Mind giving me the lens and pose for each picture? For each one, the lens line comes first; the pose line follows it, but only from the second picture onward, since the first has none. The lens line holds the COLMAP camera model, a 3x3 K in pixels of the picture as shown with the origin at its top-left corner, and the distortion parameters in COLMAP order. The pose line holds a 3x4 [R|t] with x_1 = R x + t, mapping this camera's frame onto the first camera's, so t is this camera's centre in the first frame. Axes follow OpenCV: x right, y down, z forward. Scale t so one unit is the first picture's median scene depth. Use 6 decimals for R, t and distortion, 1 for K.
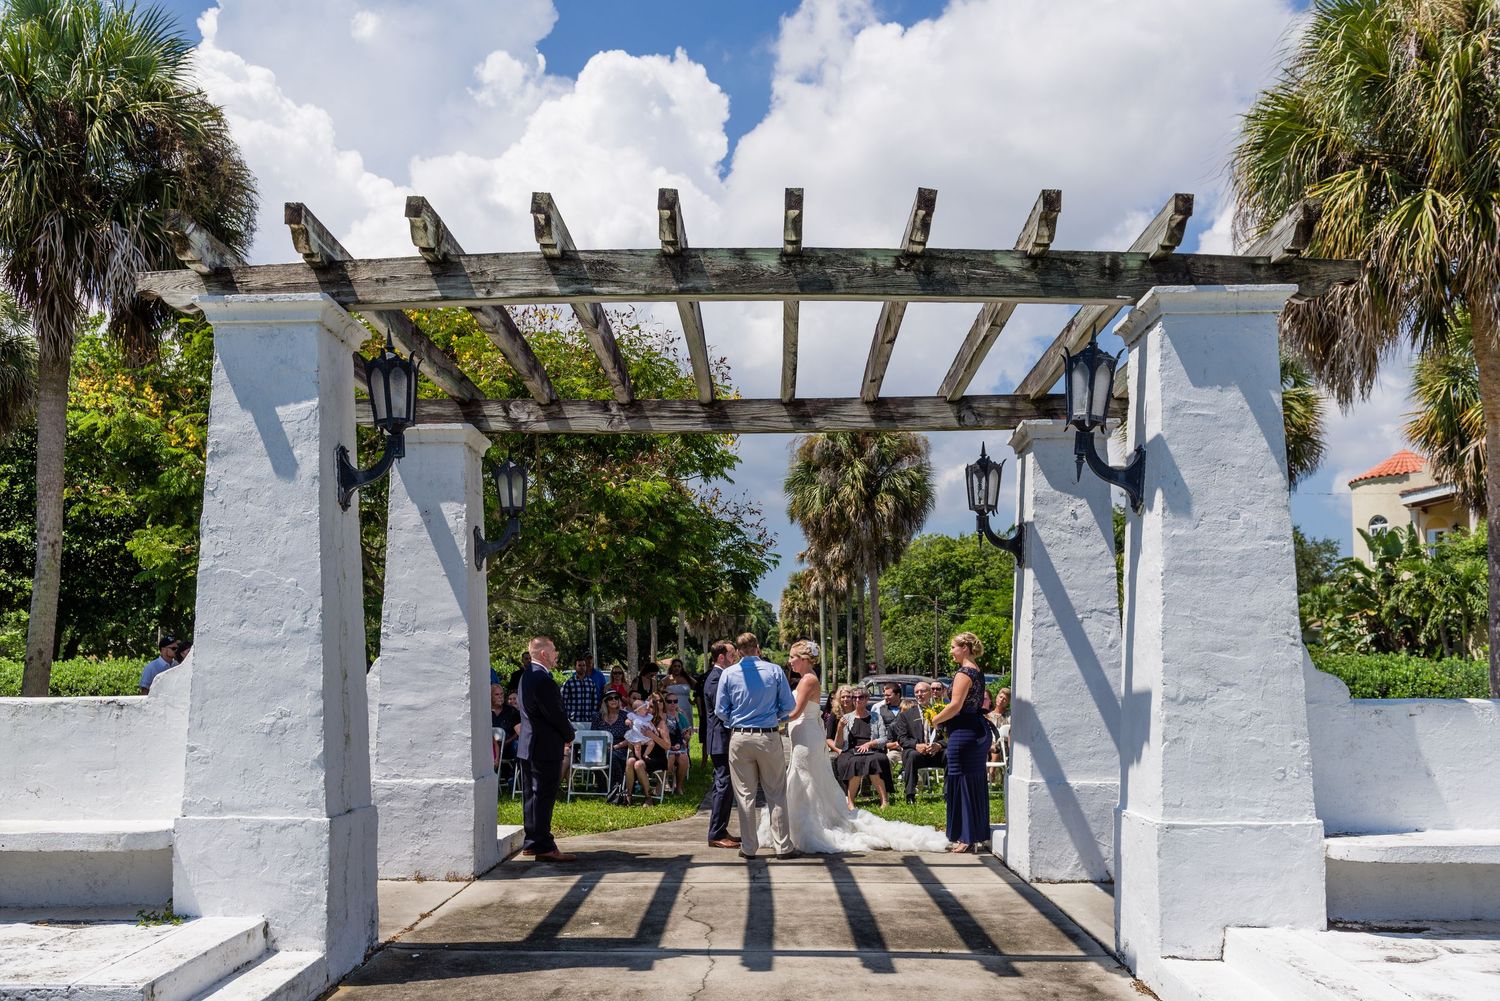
lens RADIAL K [[1261.0, 0, 750.0], [0, 1261.0, 500.5], [0, 0, 1]] dist [-0.000104, -0.000014]
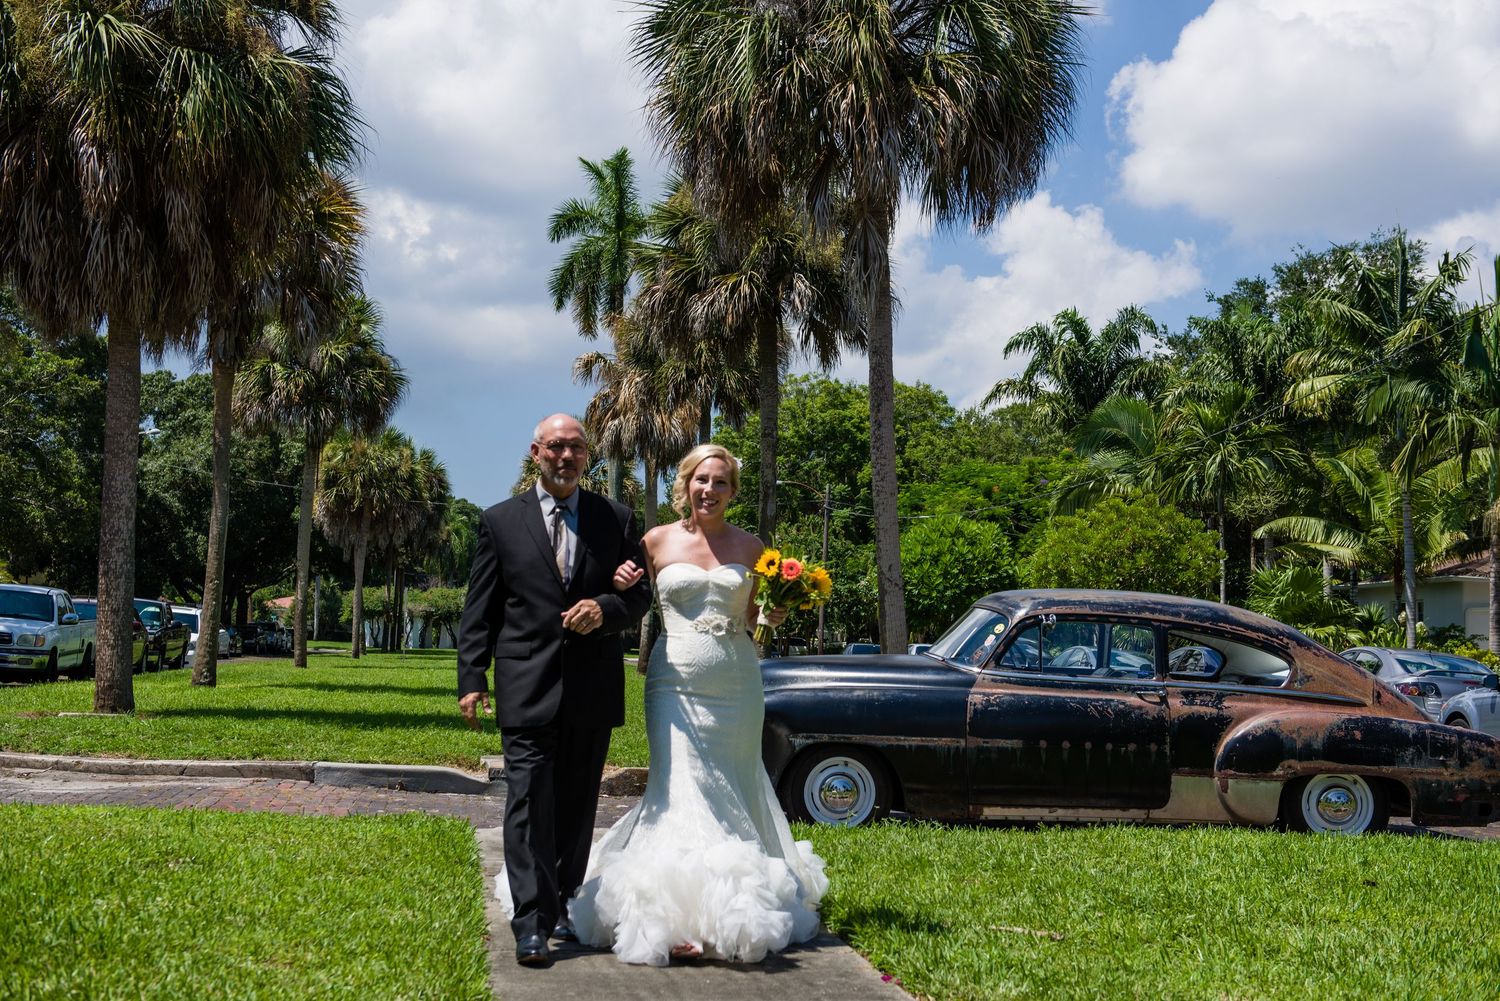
lens RADIAL K [[2061.2, 0, 750.0], [0, 2061.2, 500.5], [0, 0, 1]] dist [0.222132, 0.012155]
pose [[0.987591, 0.049696, 0.148981, -0.006020], [-0.060054, 0.996021, 0.065851, 0.024951], [-0.145115, -0.073981, 0.986645, 0.154887]]
